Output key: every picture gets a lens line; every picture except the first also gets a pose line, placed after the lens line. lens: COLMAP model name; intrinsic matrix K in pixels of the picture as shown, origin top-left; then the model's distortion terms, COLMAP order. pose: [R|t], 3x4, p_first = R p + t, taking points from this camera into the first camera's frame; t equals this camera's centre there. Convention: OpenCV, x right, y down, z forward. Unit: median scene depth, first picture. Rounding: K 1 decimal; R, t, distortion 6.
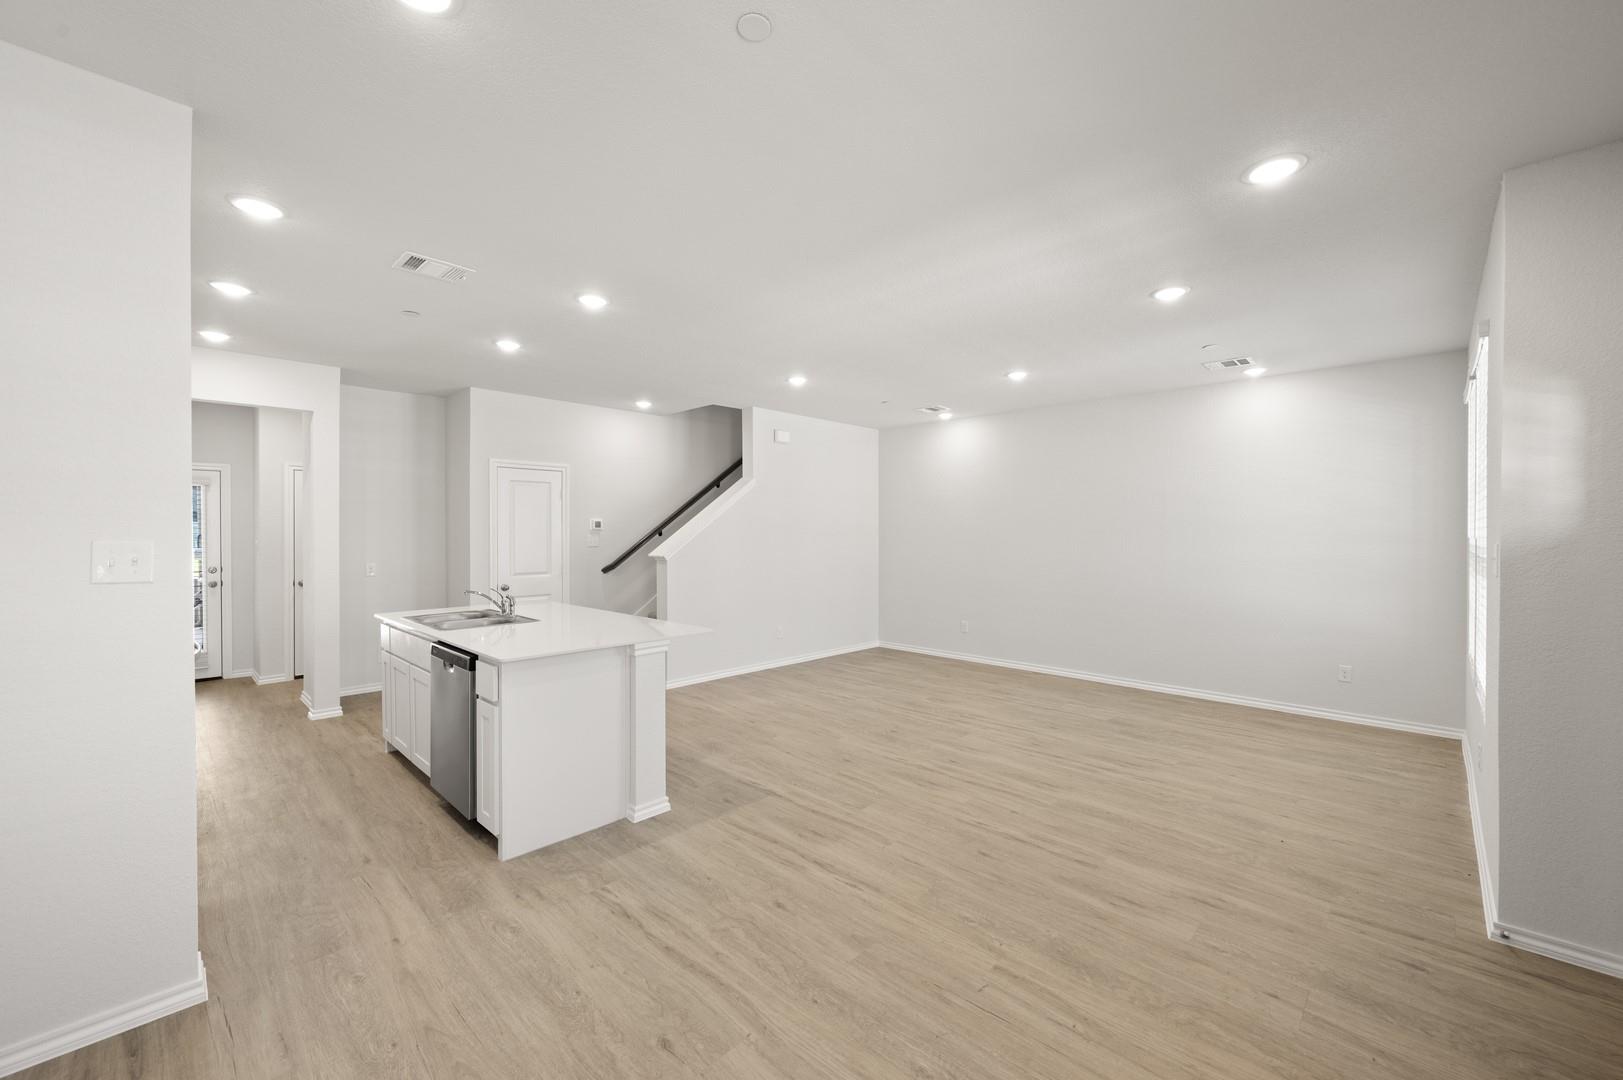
lens RADIAL K [[643.3, 0, 813.9], [0, 643.3, 532.7], [0, 0, 1]] dist [-0.001034, 0.000070]
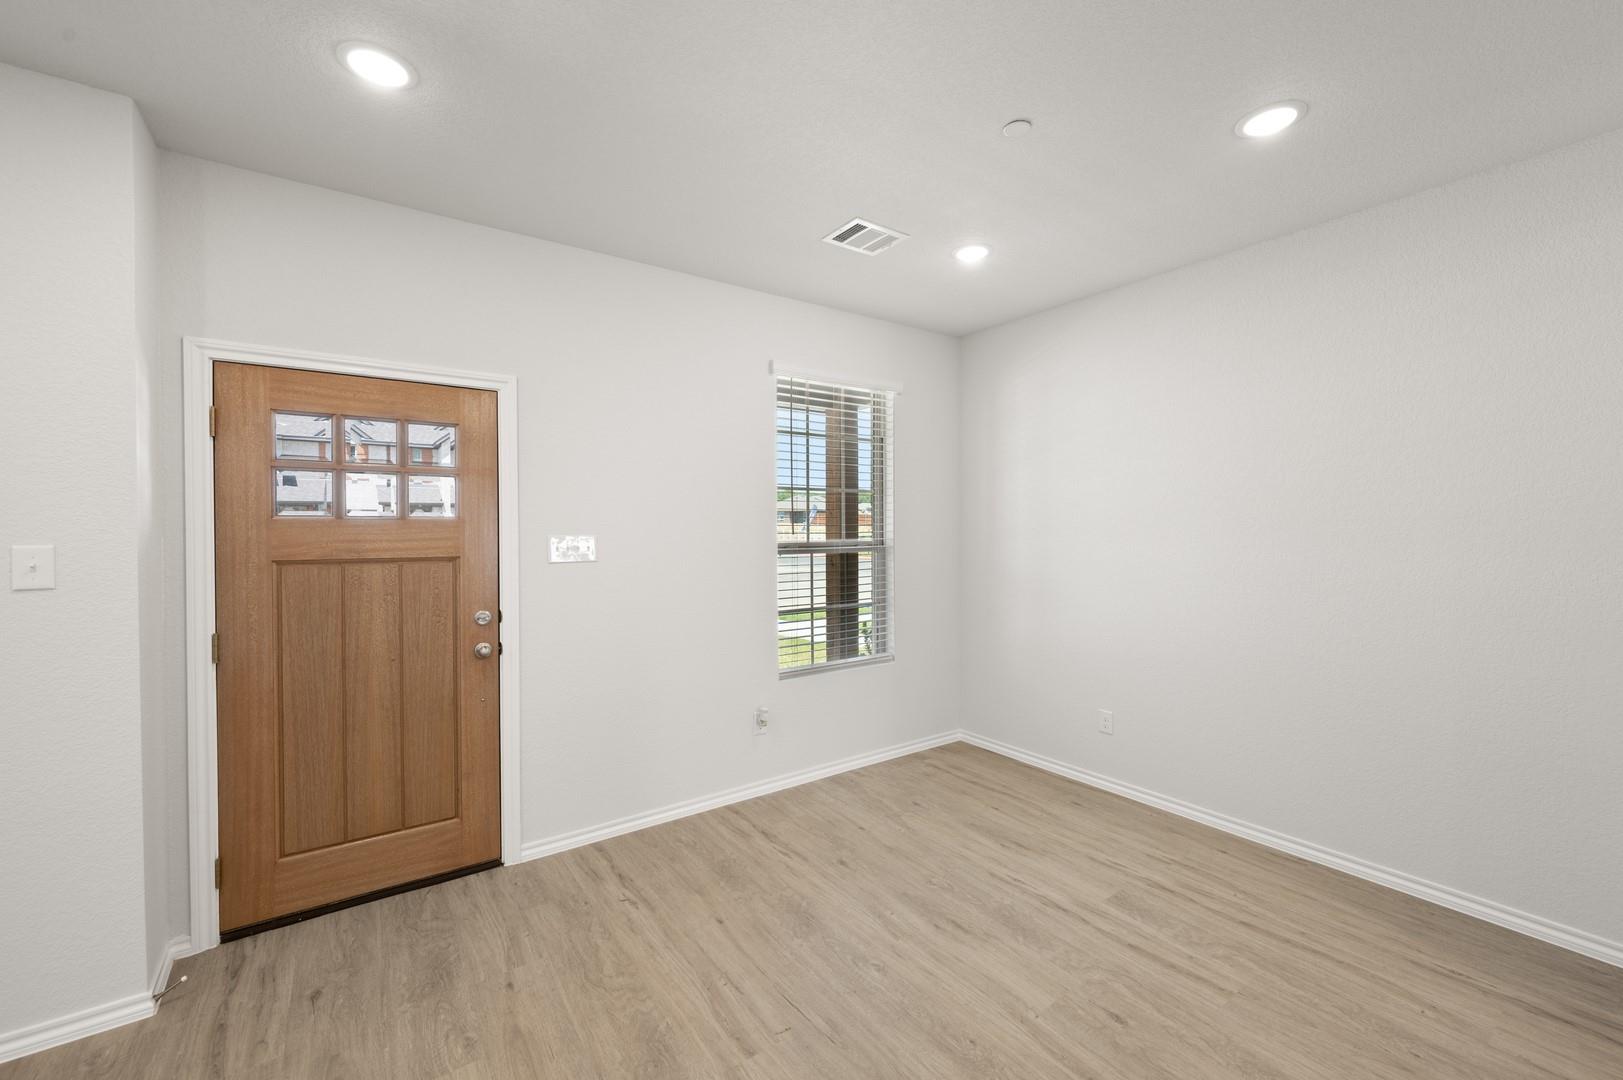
lens RADIAL K [[643.3, 0, 806.6], [0, 643.3, 535.5], [0, 0, 1]] dist [-0.001034, 0.000070]
pose [[-0.982363, -0.003479, 0.186951, 0.030427], [-0.000059, 0.999833, 0.018292, -0.003615], [-0.186983, 0.017959, -0.982199, 0.890015]]
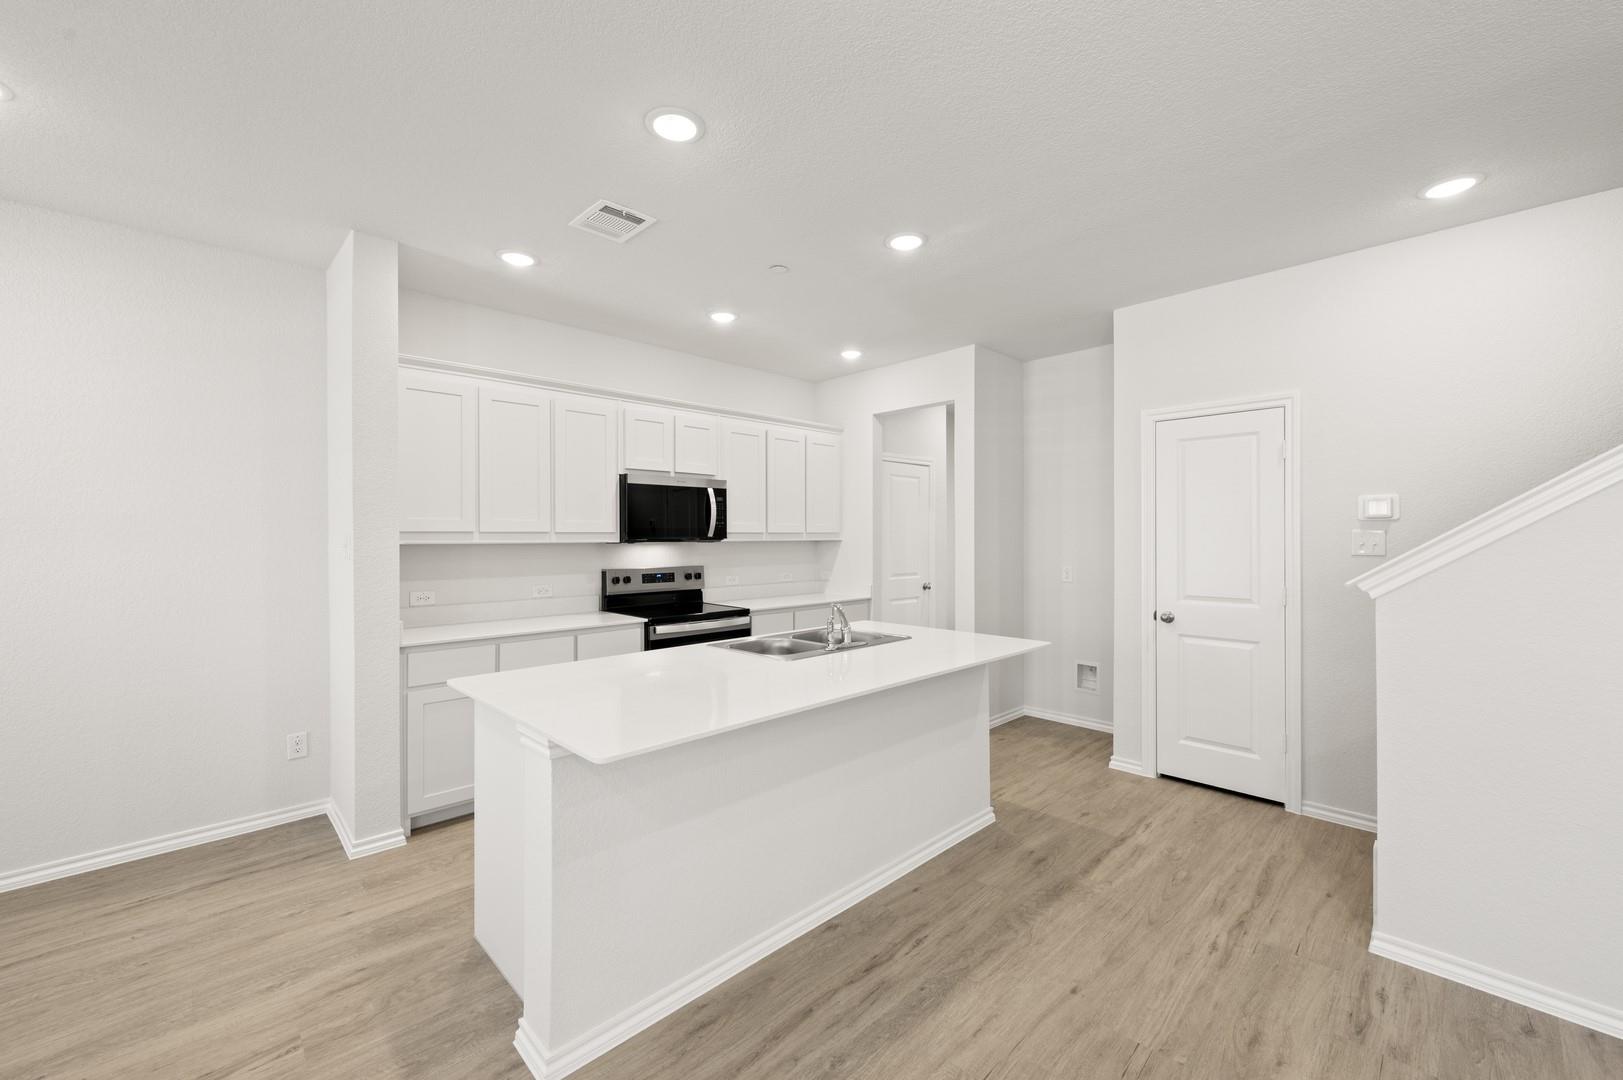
lens RADIAL K [[643.3, 0, 812.5], [0, 643.3, 543.1], [0, 0, 1]] dist [-0.001034, 0.000070]
pose [[-0.033662, 0.012677, -0.999353, 0.194347], [0.000967, 0.999920, 0.012651, 0.009341], [0.999433, -0.000541, -0.033671, 0.948549]]
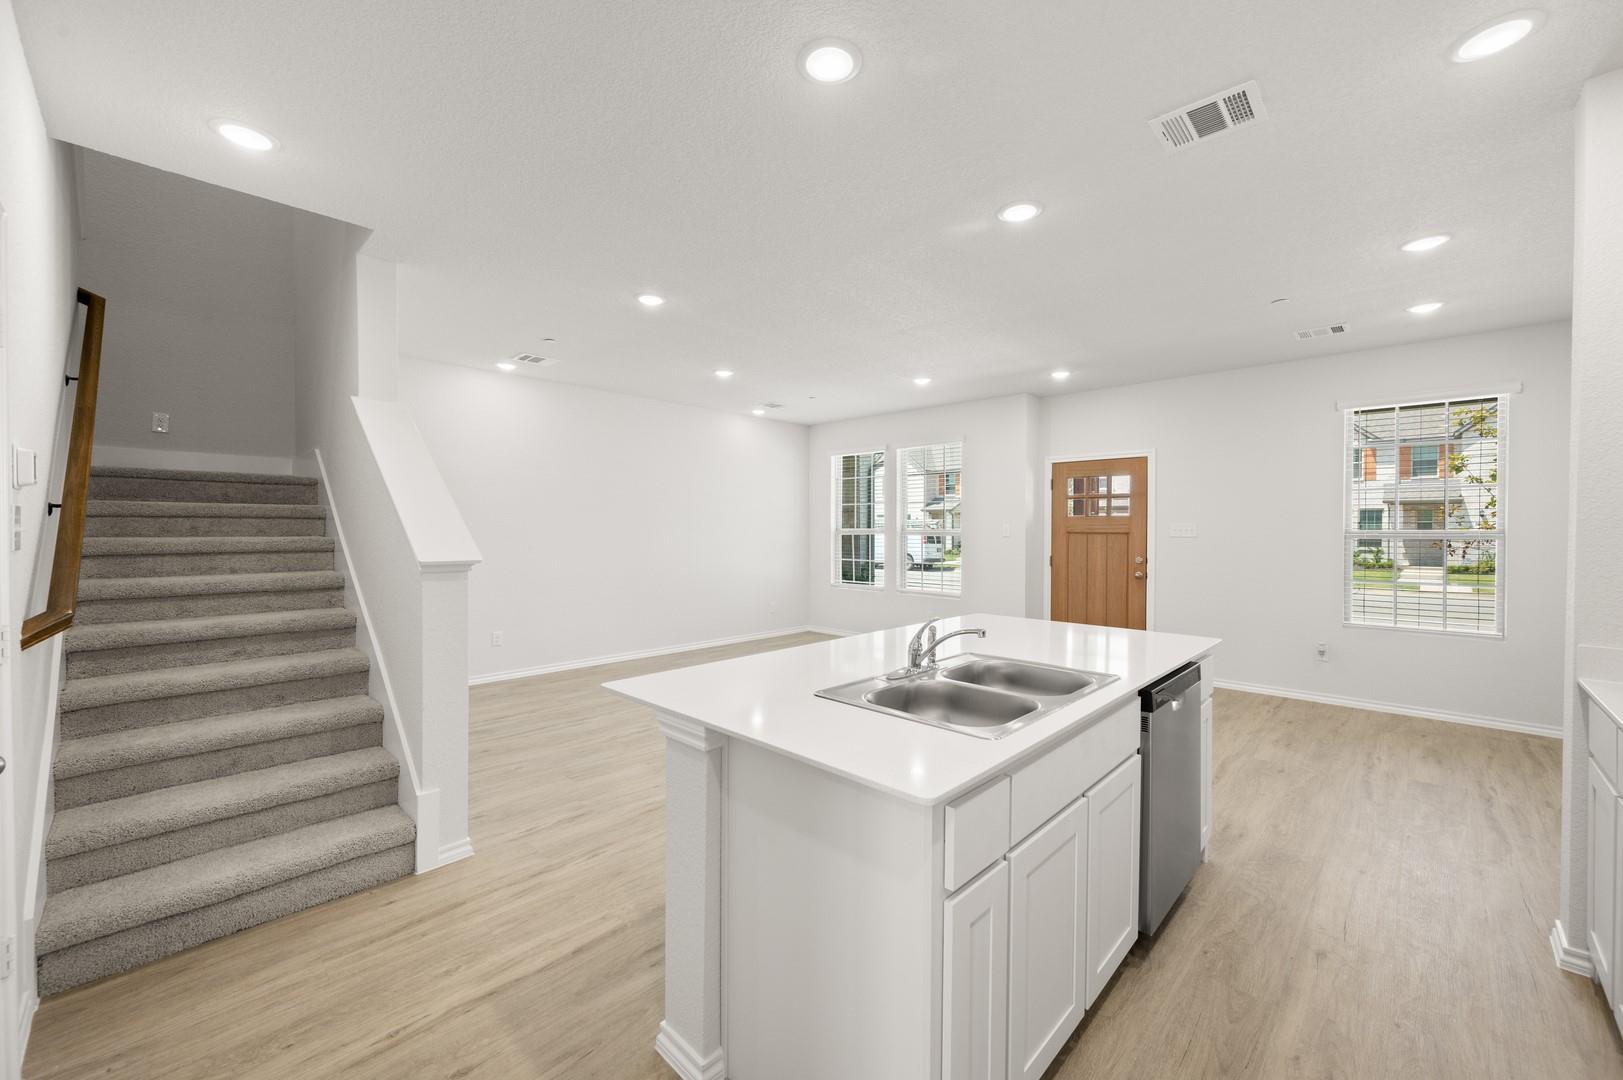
lens RADIAL K [[643.3, 0, 820.1], [0, 643.3, 539.7], [0, 0, 1]] dist [-0.001034, 0.000070]
pose [[-0.006817, -0.021464, 0.999746, -0.930003], [-0.001042, 0.999769, 0.021458, 0.014775], [-0.999976, -0.000896, -0.006838, 1.032877]]
